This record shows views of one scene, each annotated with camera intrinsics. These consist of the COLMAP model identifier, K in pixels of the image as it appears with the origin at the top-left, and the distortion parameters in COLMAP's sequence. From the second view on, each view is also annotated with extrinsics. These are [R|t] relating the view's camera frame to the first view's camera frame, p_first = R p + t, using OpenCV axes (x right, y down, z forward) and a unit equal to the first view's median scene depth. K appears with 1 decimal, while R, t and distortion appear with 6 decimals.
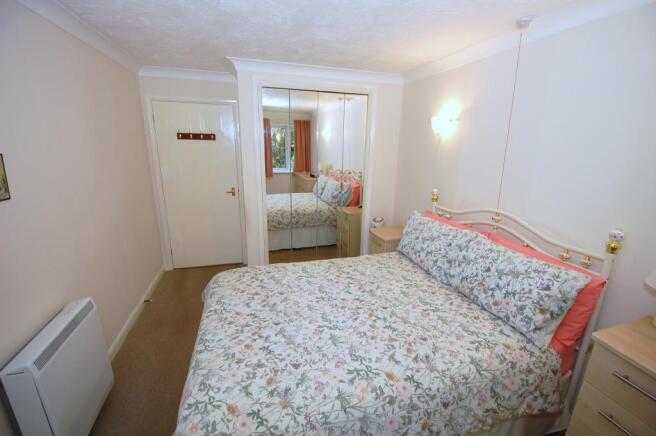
lens RADIAL K [[281.2, 0, 317.0], [0, 281.2, 218.7], [0, 0, 1]] dist [-0.000124, -0.000001]
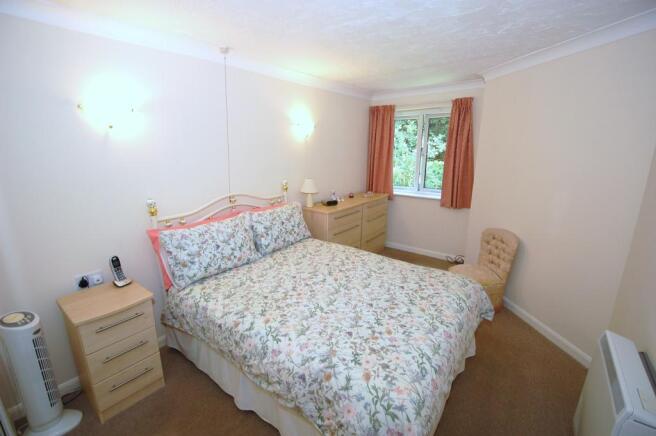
lens RADIAL K [[283.3, 0, 328.0], [0, 283.3, 218.0], [0, 0, 1]] dist [0.001272, -0.000180]
pose [[-0.597646, -0.259328, 0.758662, -0.680284], [0.168700, 0.884388, 0.435199, -0.451517], [-0.783811, 0.388081, -0.484802, 1.413898]]
